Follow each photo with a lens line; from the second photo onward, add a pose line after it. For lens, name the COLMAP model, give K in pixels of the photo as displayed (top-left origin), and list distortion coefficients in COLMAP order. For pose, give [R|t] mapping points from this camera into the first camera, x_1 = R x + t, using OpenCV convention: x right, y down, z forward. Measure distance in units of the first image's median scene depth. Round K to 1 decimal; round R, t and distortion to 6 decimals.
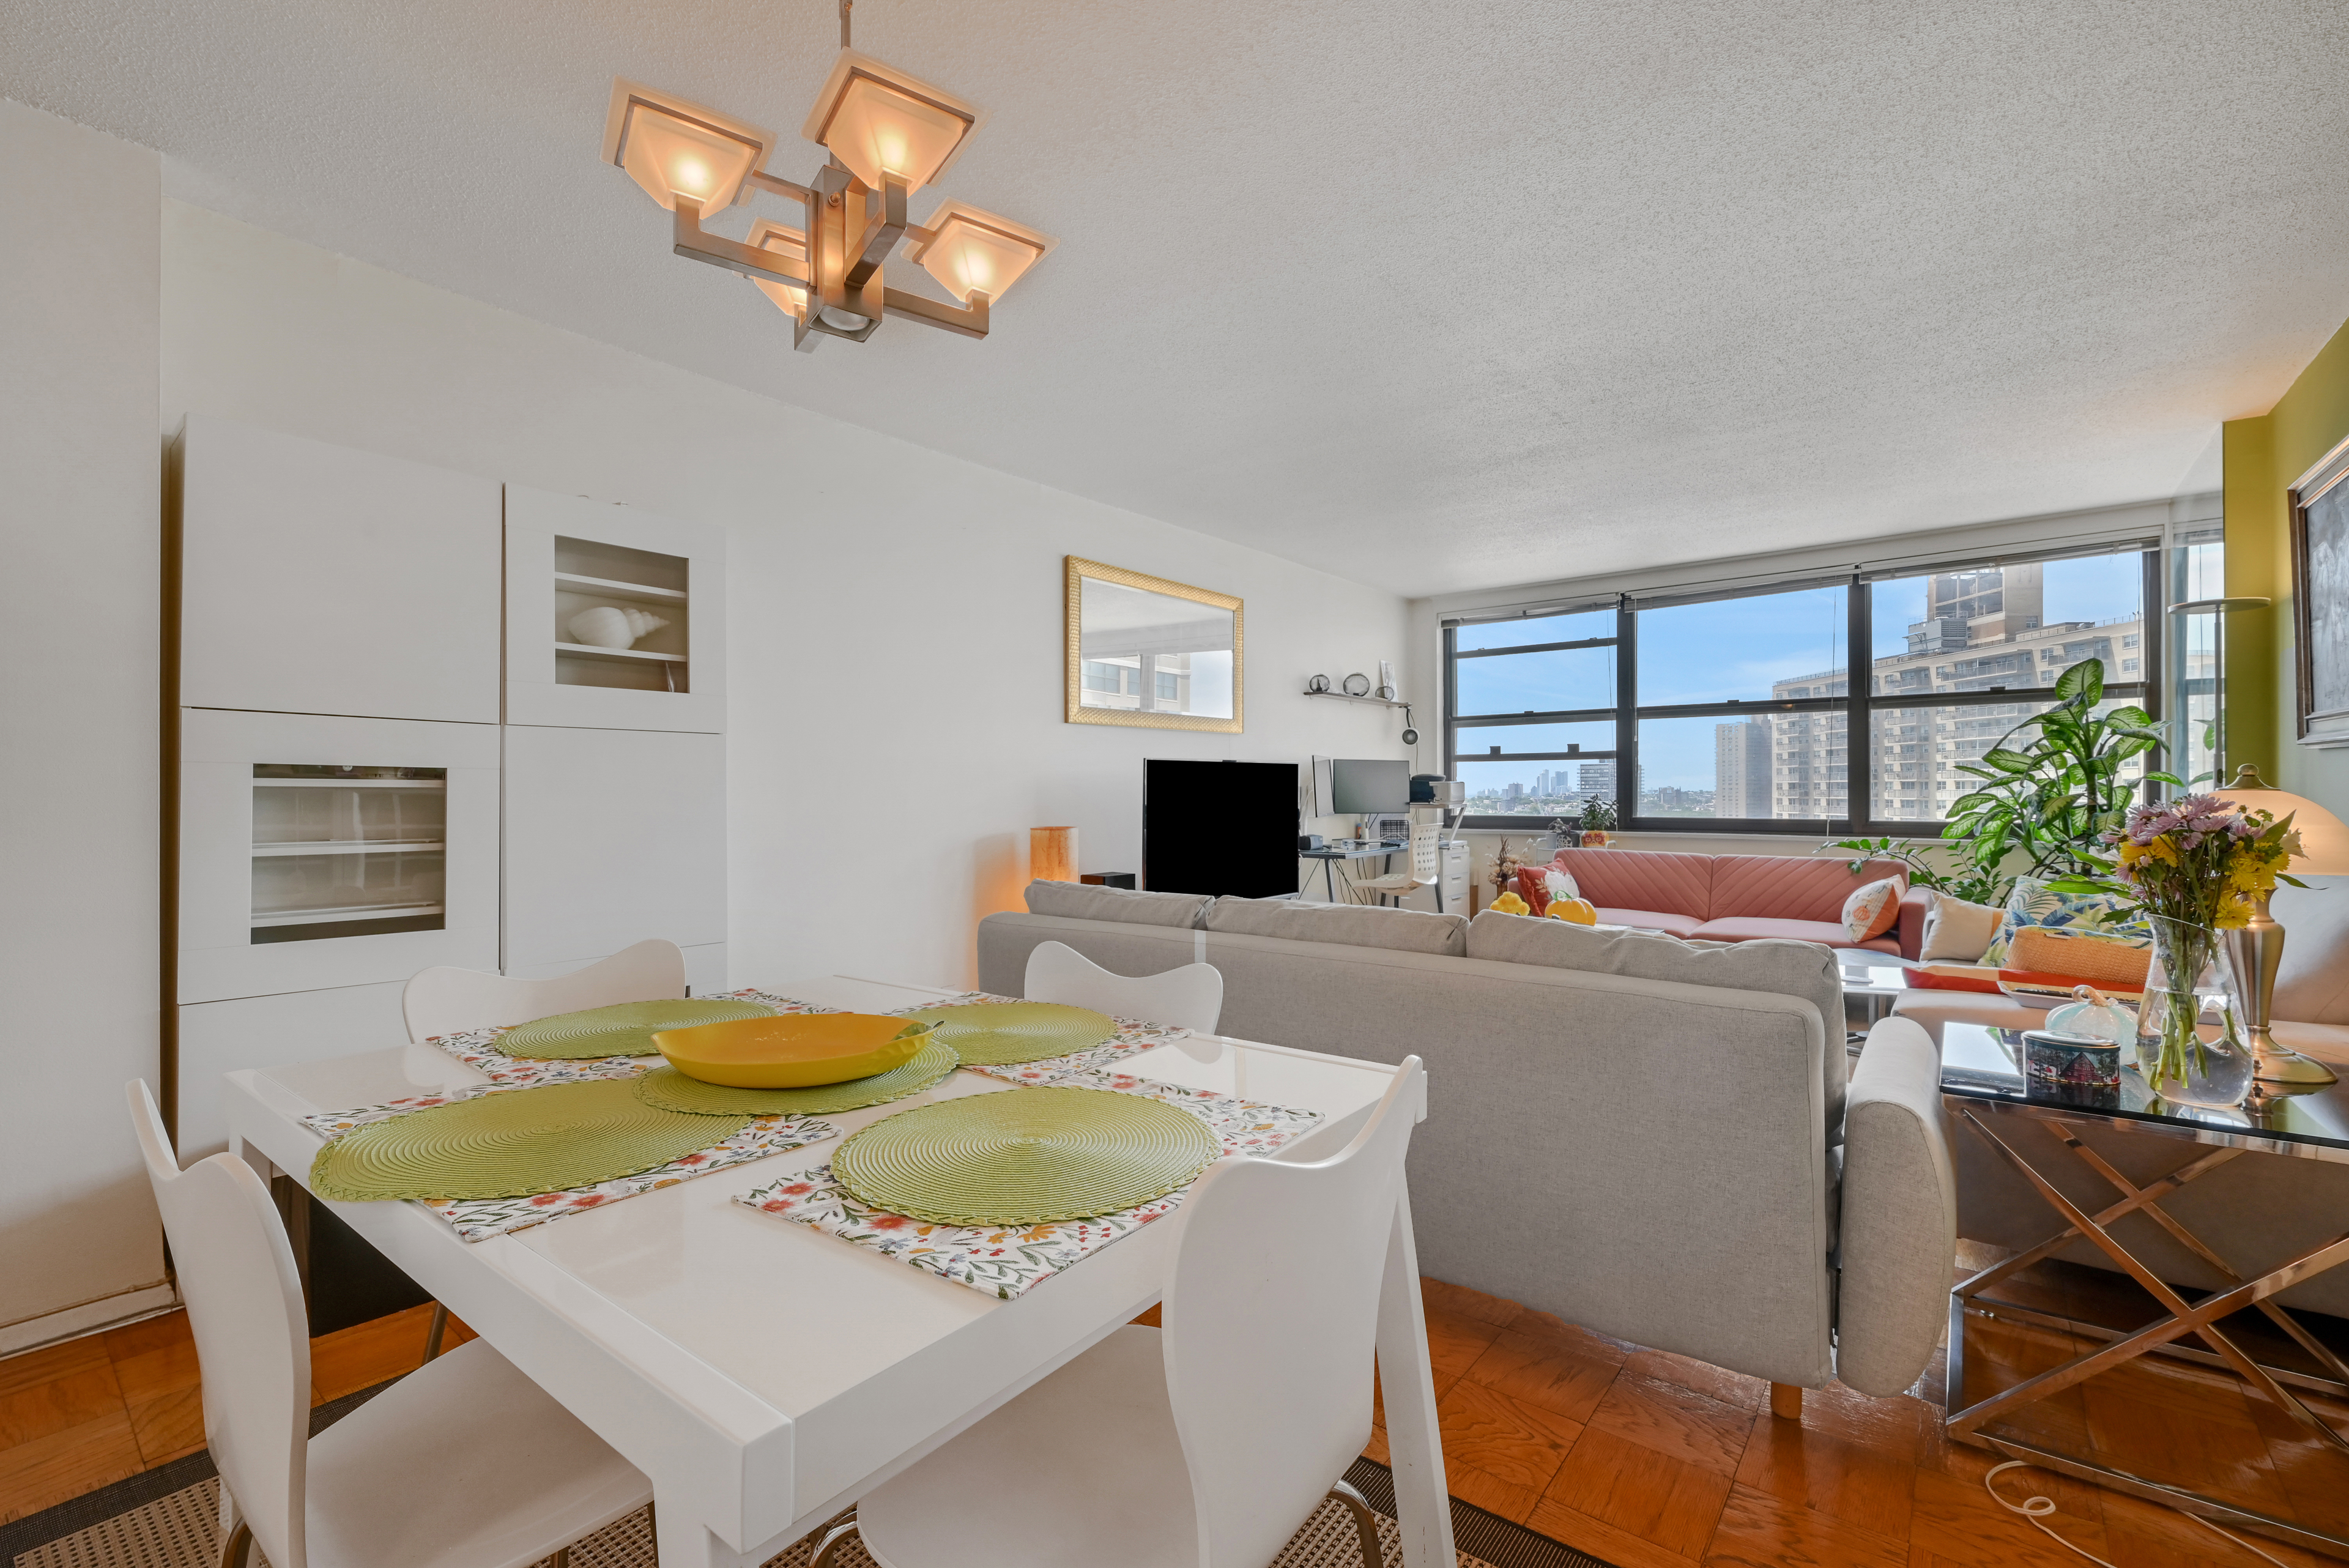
lens RADIAL K [[1004.1, 0, 1184.2], [0, 1004.1, 793.8], [0, 0, 1]] dist [0.001484, -0.000251]
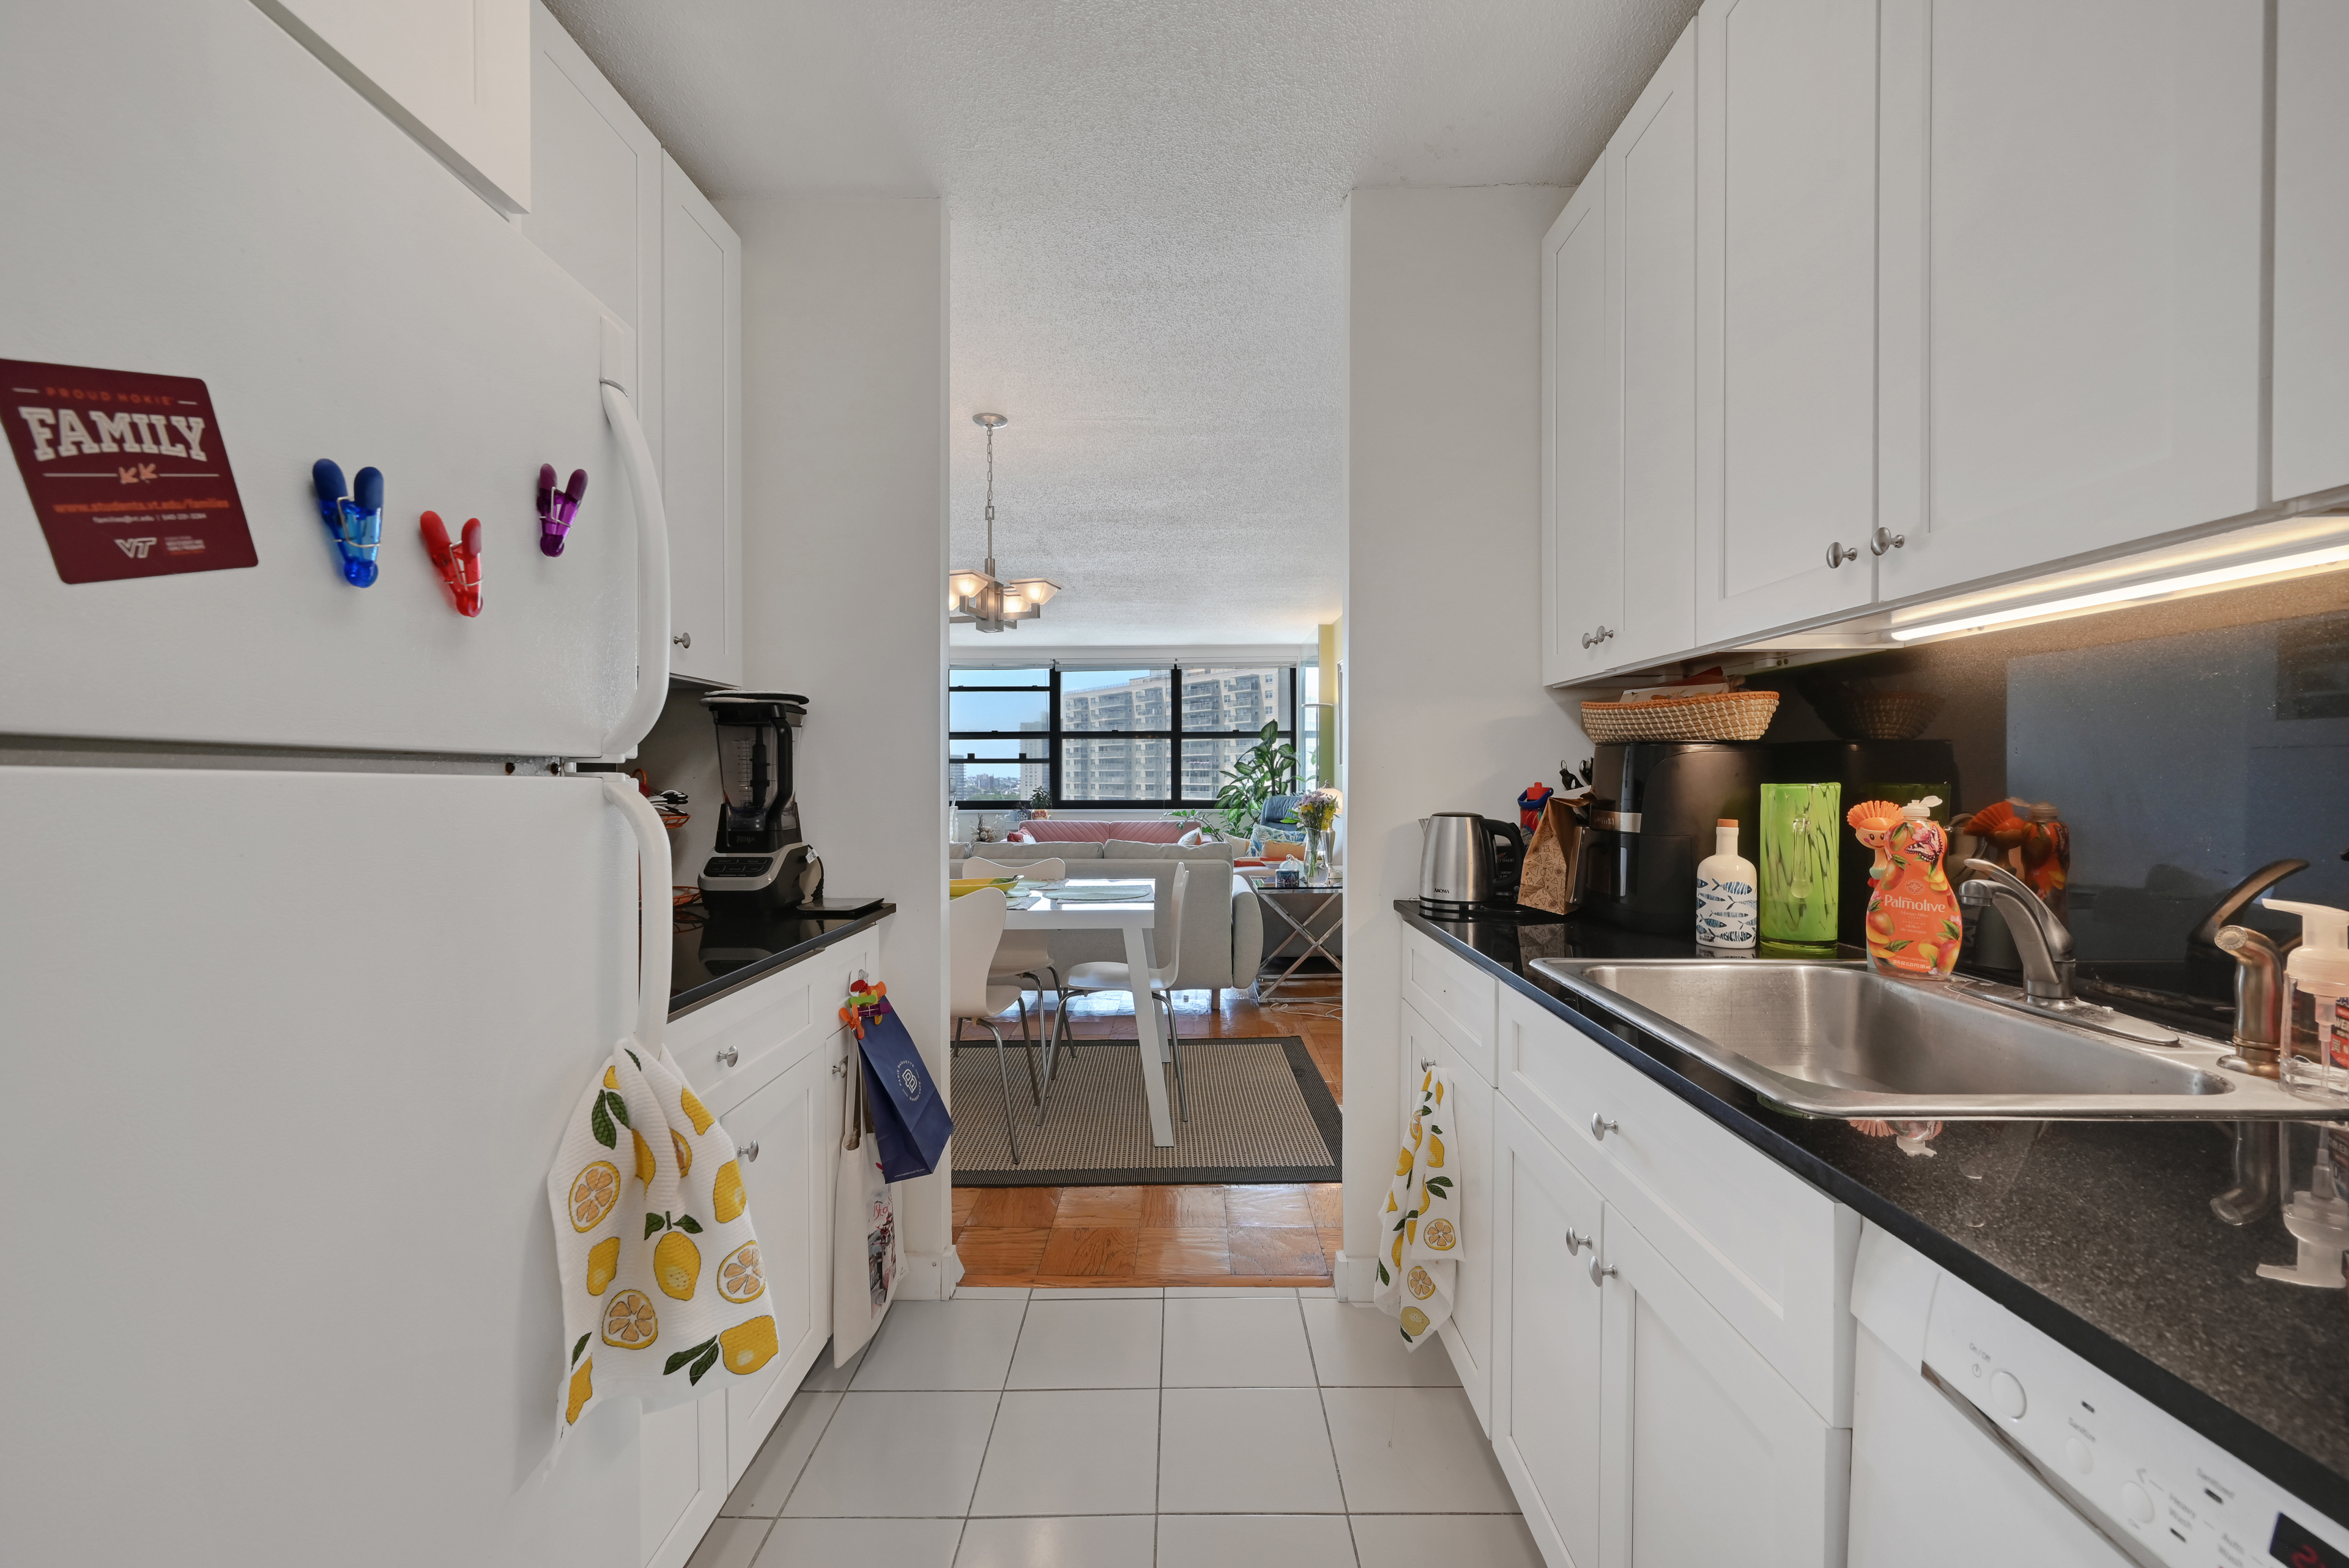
lens RADIAL K [[927.7, 0, 1173.4], [0, 927.7, 775.2], [0, 0, 1]] dist [-0.002422, 0.000211]
pose [[0.794998, 0.002997, 0.606604, -0.356216], [0.000072, 0.999987, -0.005034, -0.010075], [-0.606612, 0.004046, 0.794988, -0.333422]]
